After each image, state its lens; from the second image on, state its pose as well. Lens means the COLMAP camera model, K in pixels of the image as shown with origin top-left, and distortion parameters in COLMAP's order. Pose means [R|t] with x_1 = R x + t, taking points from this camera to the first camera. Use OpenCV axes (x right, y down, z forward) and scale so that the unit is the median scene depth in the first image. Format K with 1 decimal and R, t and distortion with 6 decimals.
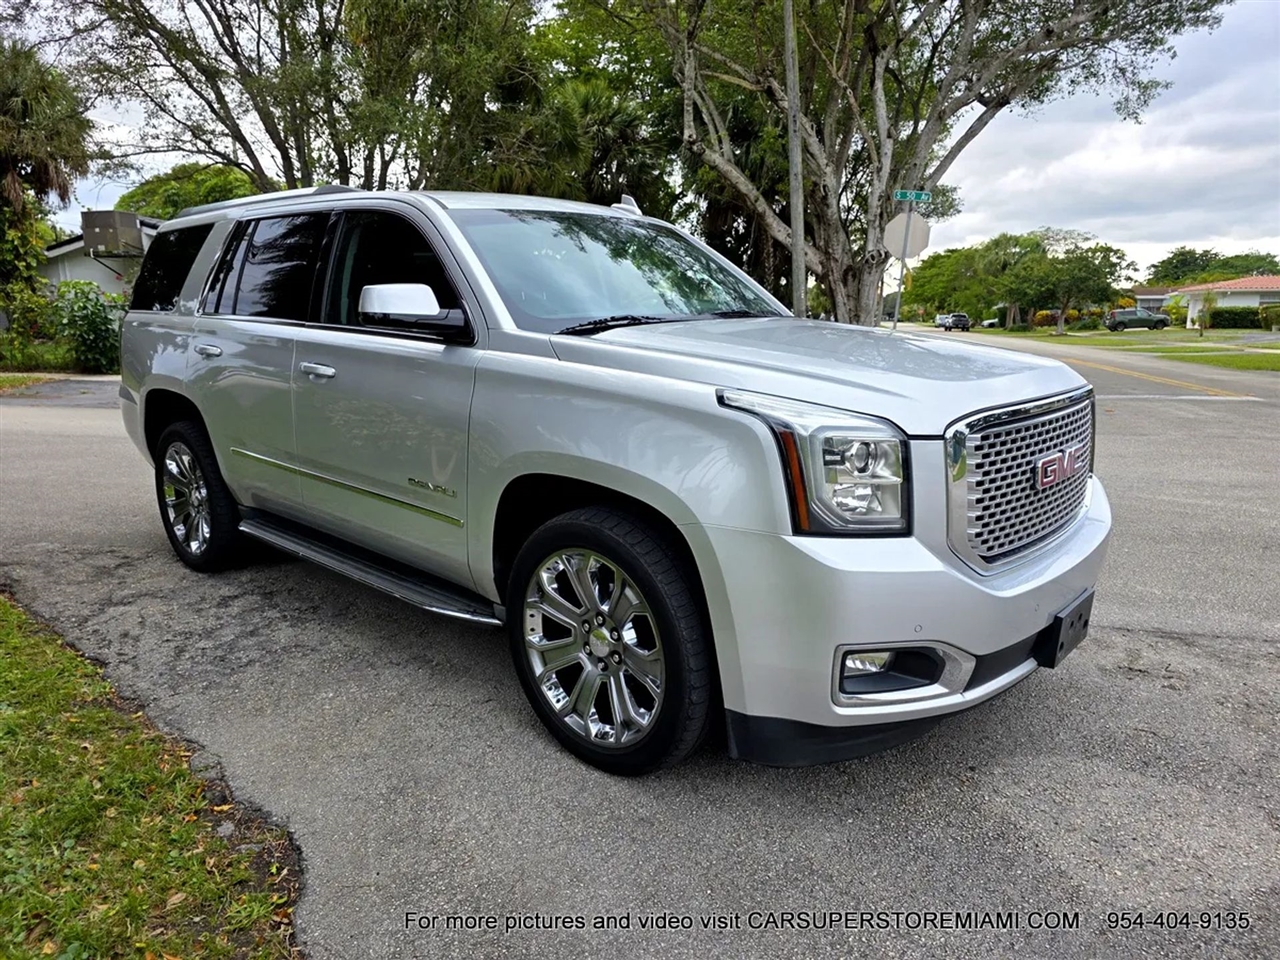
lens RADIAL K [[903.4, 0, 640.0], [0, 903.4, 506.9], [0, 0, 1]] dist [-0.000694, -0.000091]
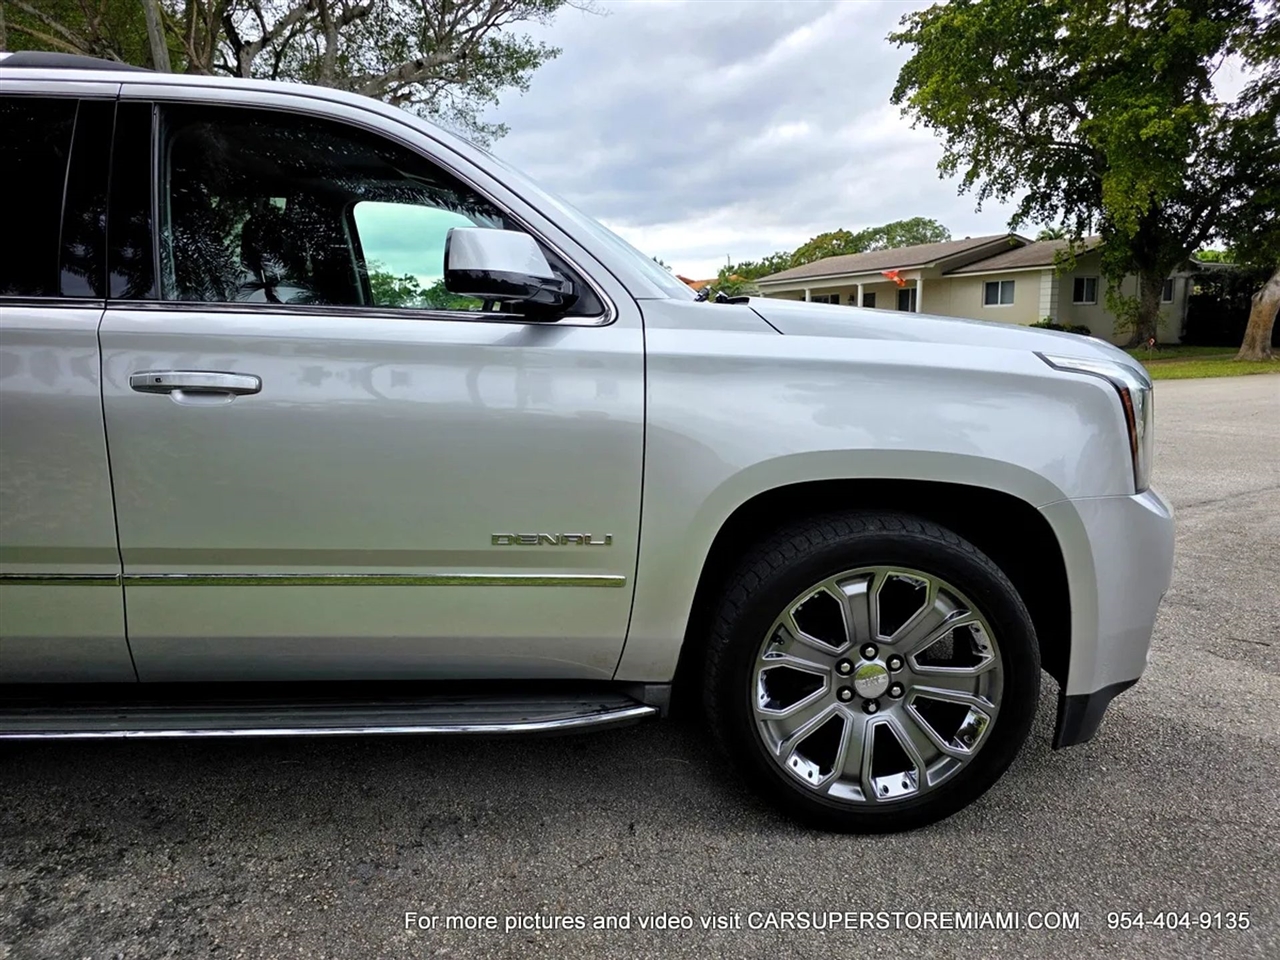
lens RADIAL K [[882.9, 0, 640.0], [0, 882.9, 480.0], [0, 0, 1]] dist [0.055571, -0.046199]
pose [[0.718343, -0.118496, 0.685523, -0.124061], [0.151725, 0.988352, 0.011852, -0.011884], [-0.678942, 0.095497, 0.727955, 0.093937]]
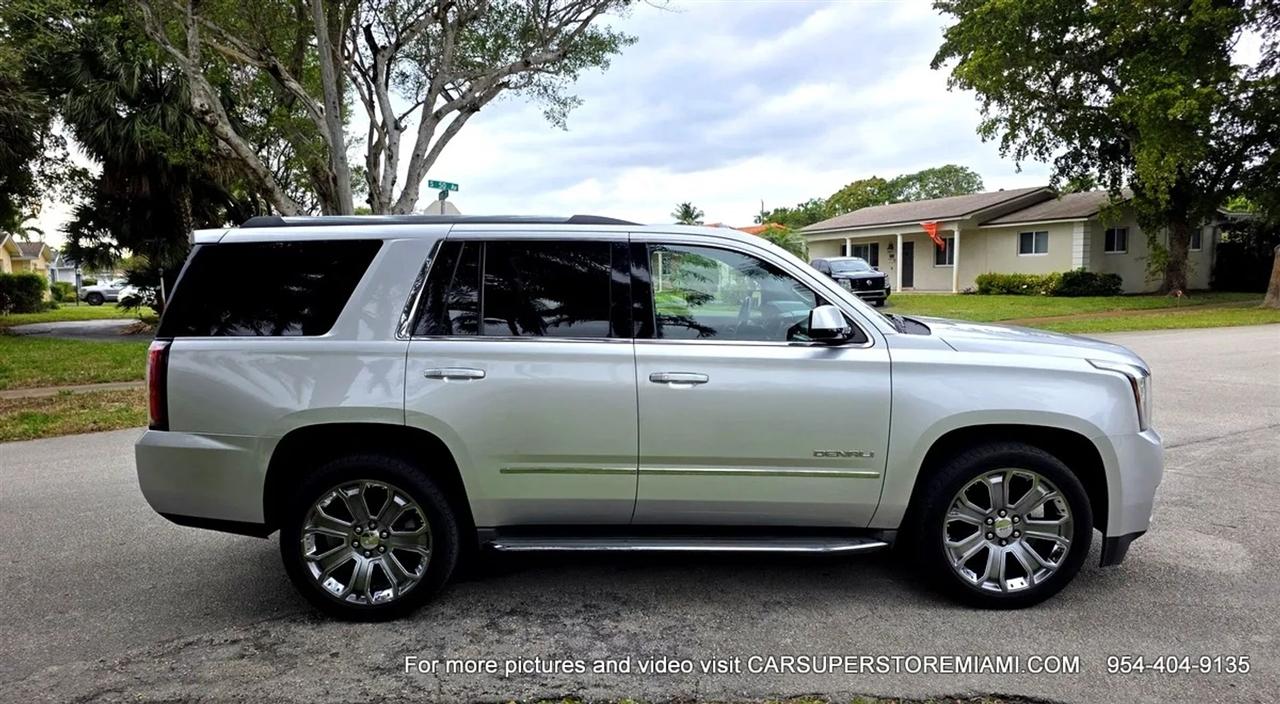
lens RADIAL K [[886.3, 0, 644.5], [0, 886.3, 385.2], [0, 0, 1]] dist [0.064400, -0.051249]
pose [[0.734990, -0.093629, 0.671583, -0.262009], [0.153134, 0.987753, -0.029884, -0.024794], [-0.660560, 0.124806, 0.740326, 0.040285]]
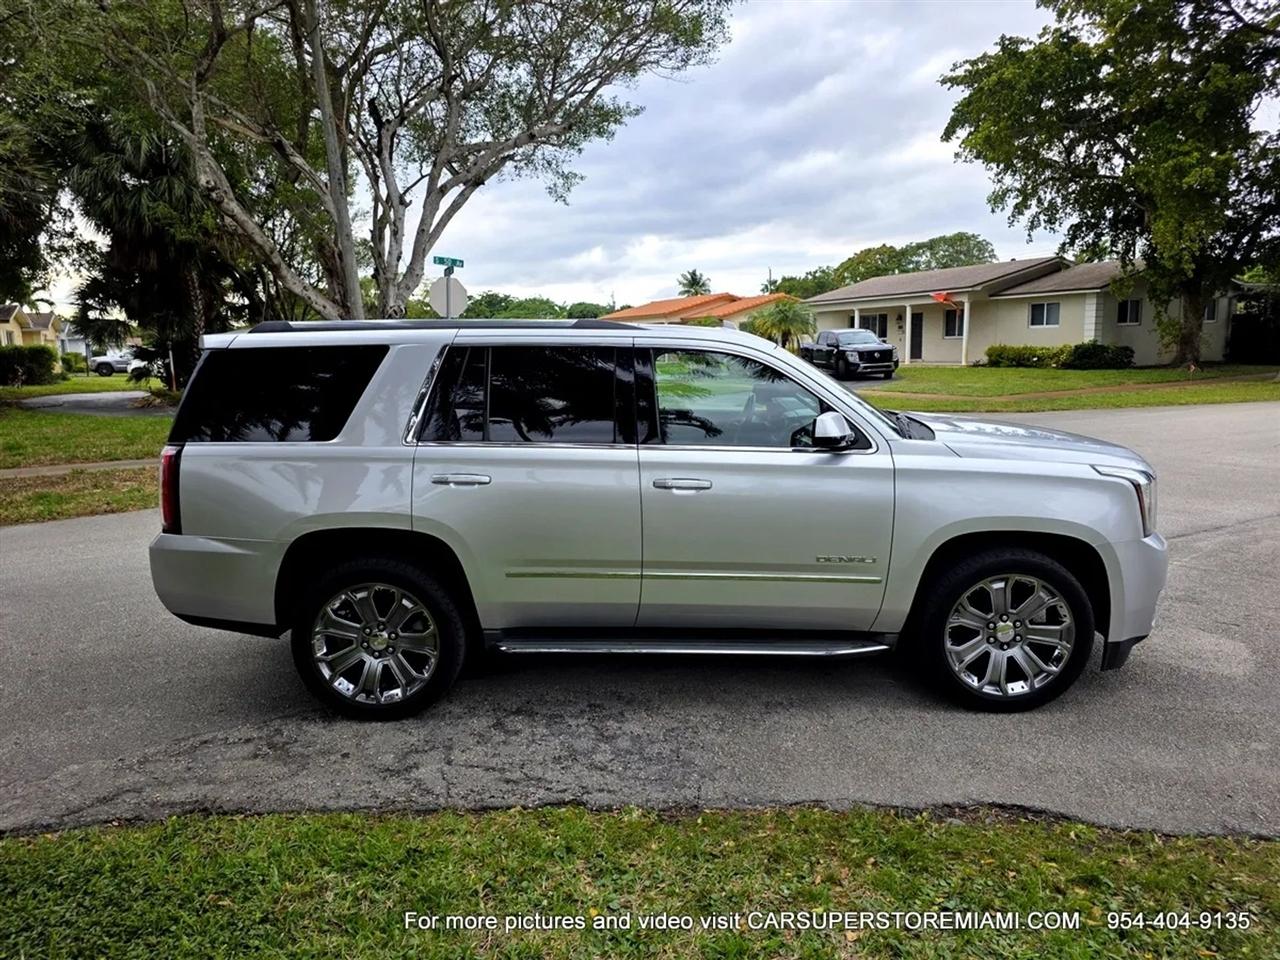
lens RADIAL K [[886.8, 0, 636.1], [0, 886.8, 483.0], [0, 0, 1]] dist [0.062164, -0.049025]
pose [[0.745799, -0.114160, 0.656316, -0.261899], [0.150732, 0.988574, 0.000670, -0.035563], [-0.648894, 0.098428, 0.754486, 0.037115]]
